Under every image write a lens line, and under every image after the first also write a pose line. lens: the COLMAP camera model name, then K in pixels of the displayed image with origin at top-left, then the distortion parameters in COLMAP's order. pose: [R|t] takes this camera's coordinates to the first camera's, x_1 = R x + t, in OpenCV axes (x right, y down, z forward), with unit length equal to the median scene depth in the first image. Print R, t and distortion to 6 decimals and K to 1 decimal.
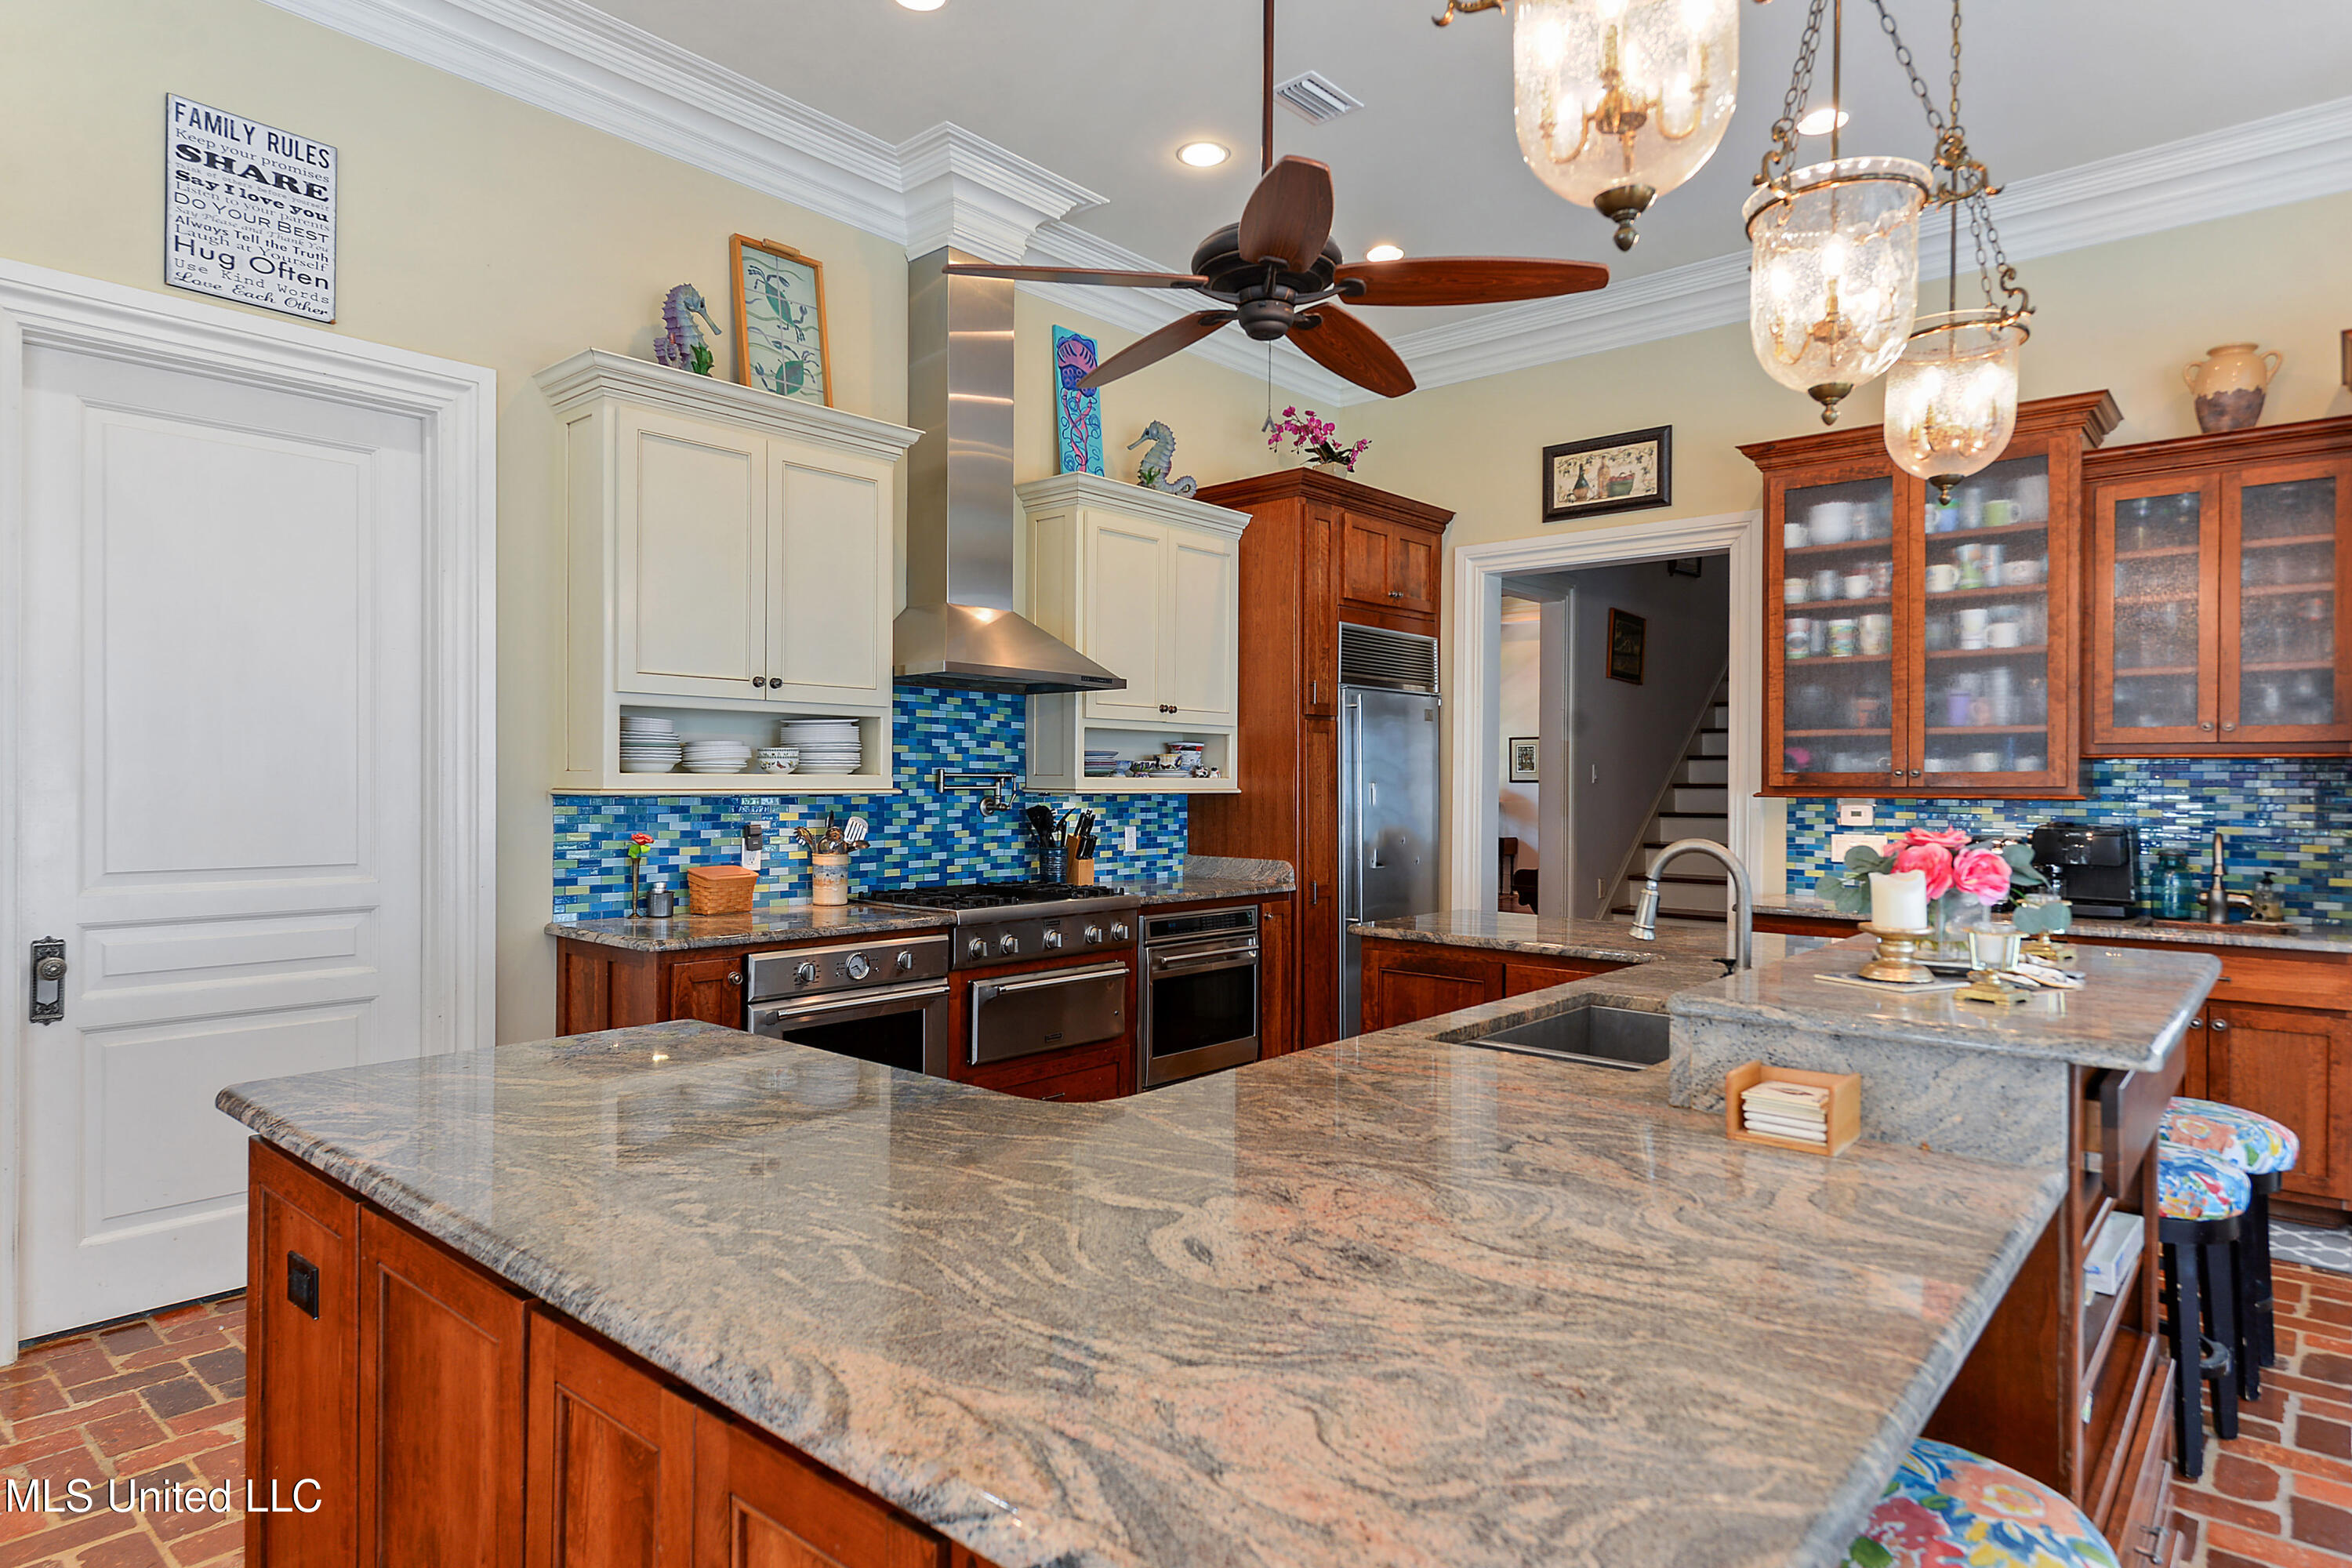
lens RADIAL K [[1317.7, 0, 1175.2], [0, 1317.7, 784.3], [0, 0, 1]] dist [0.003561, 0.000667]
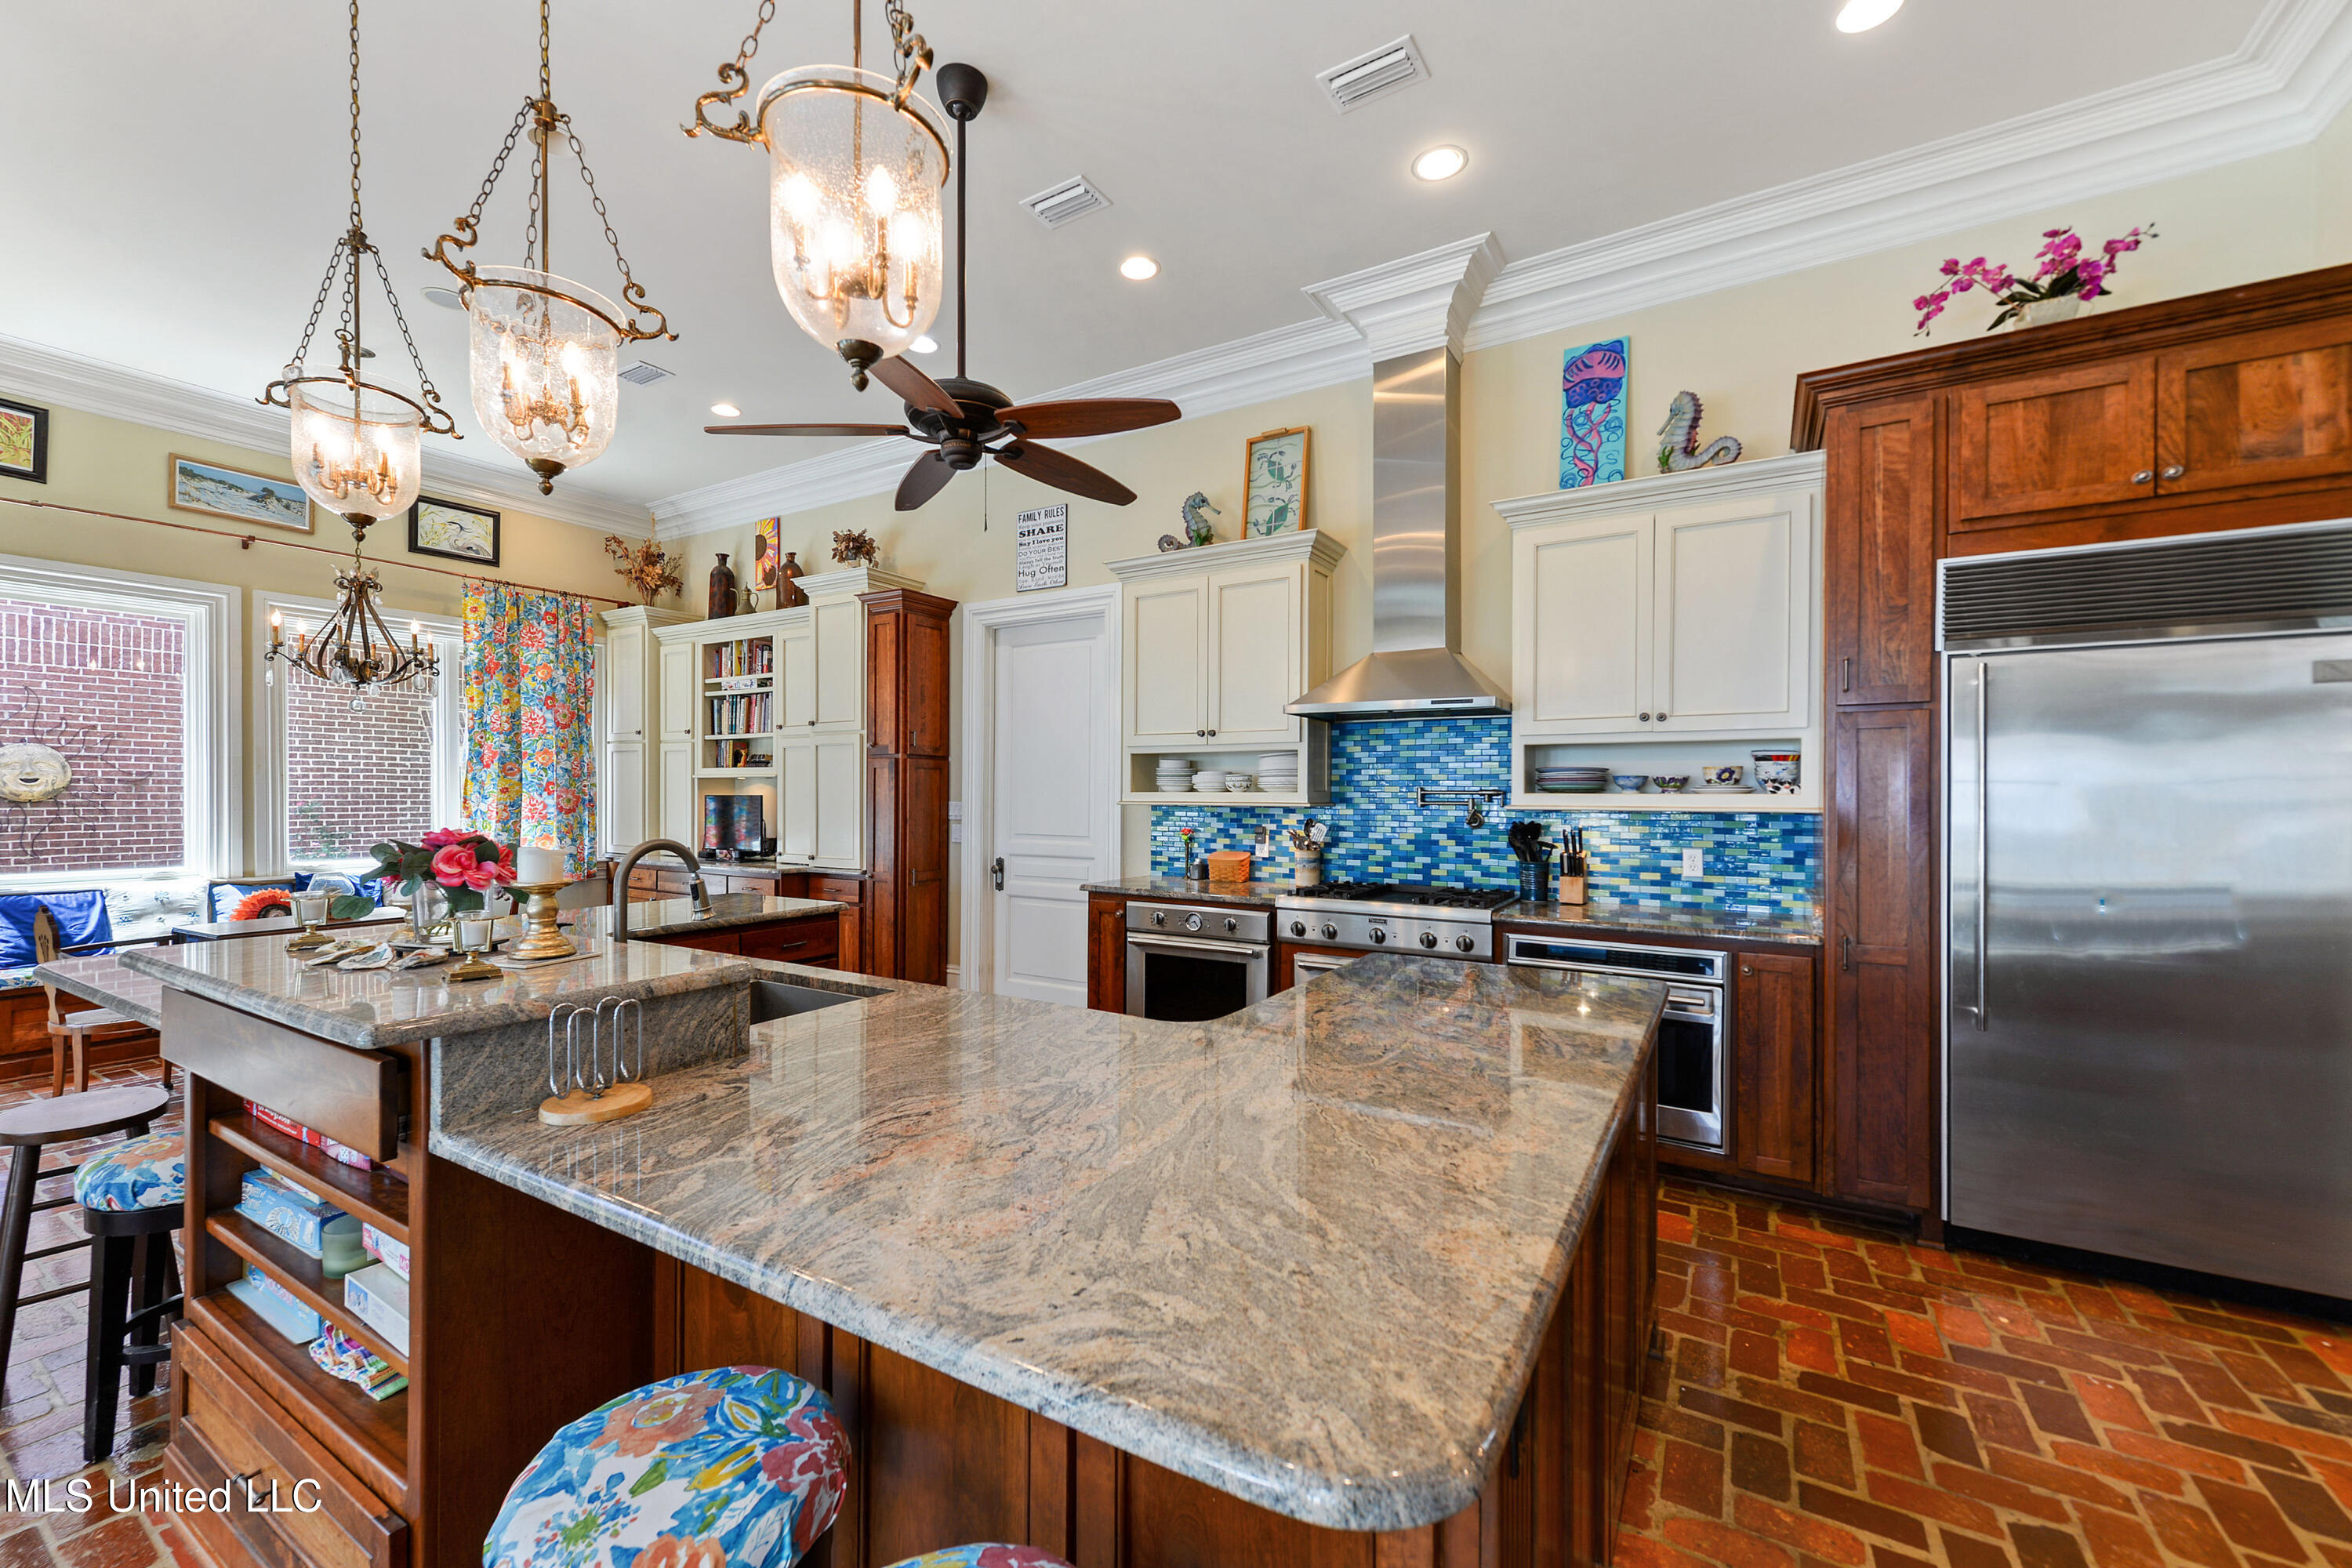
lens RADIAL K [[956.1, 0, 1139.7], [0, 956.1, 796.3], [0, 0, 1]] dist [0.005515, -0.000151]
pose [[0.147084, -0.001831, -0.989122, 0.644118], [-0.005505, 0.999981, -0.002669, 0.000168], [0.989109, 0.005838, 0.147071, 0.618148]]
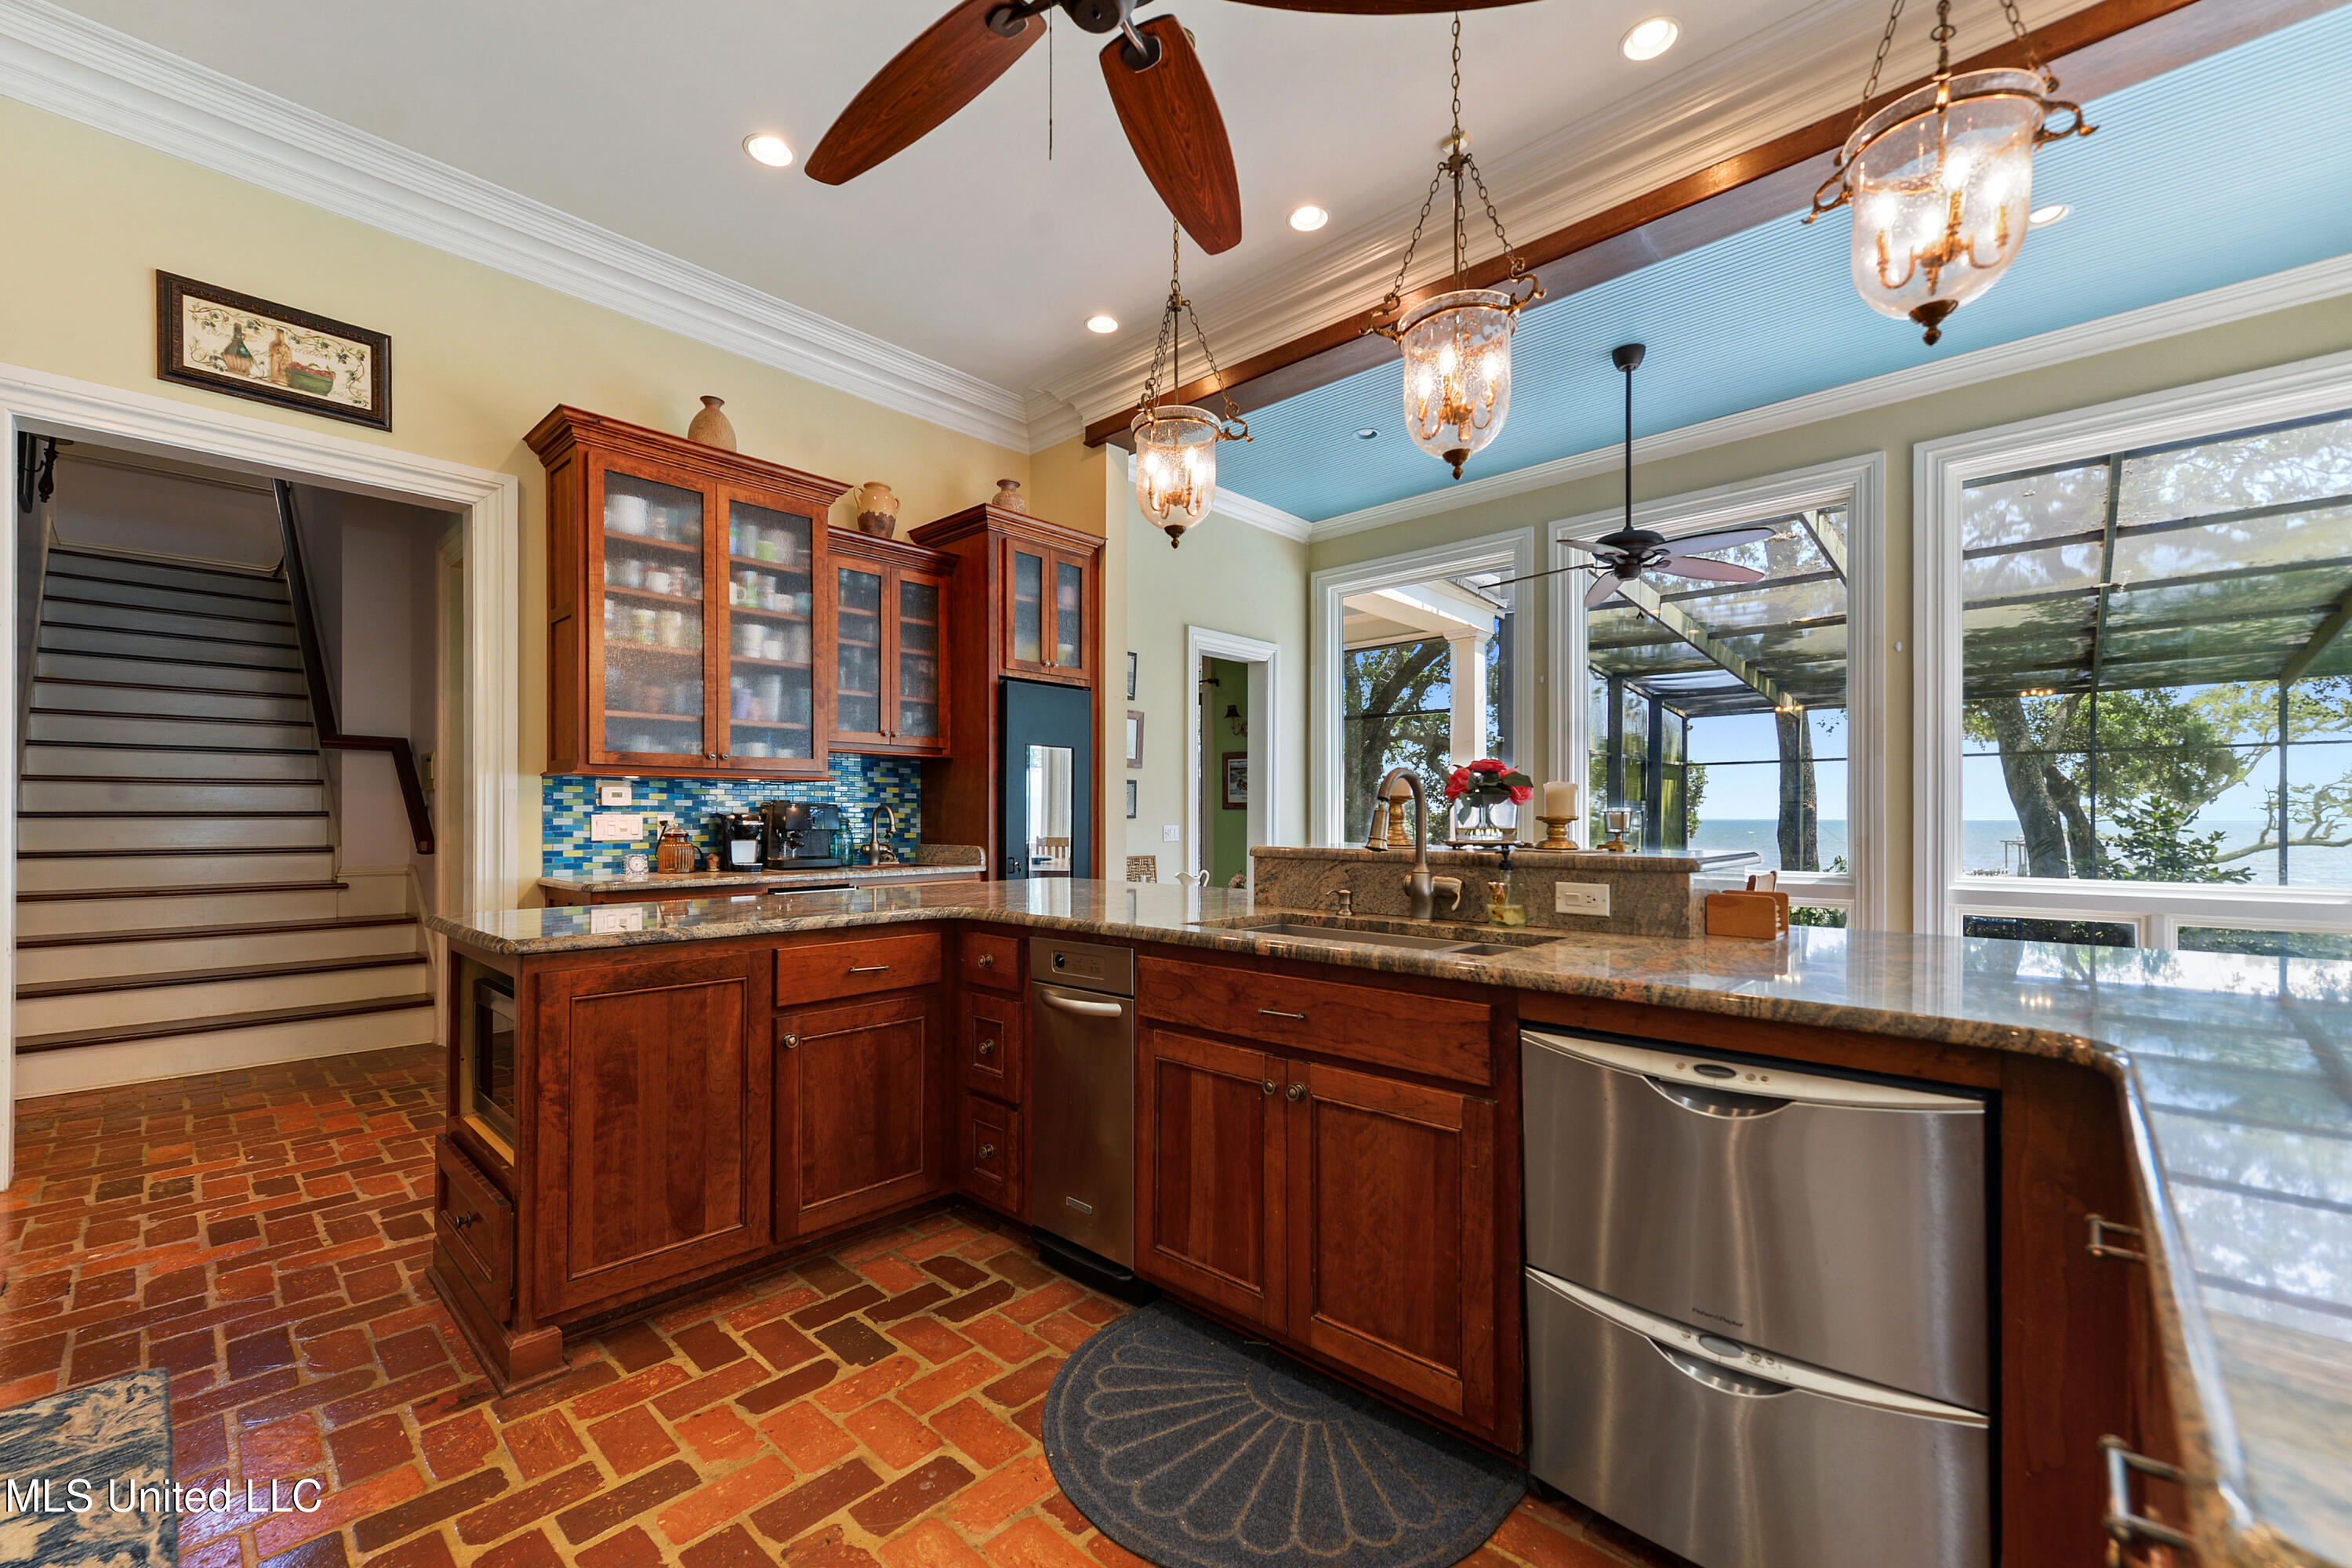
lens RADIAL K [[956.1, 0, 1154.6], [0, 956.1, 813.5], [0, 0, 1]] dist [0.005515, -0.000151]
pose [[0.043272, -0.002970, 0.999059, -0.257061], [0.003579, 0.999990, 0.002818, 0.039460], [-0.999057, 0.003454, 0.043282, 0.566291]]
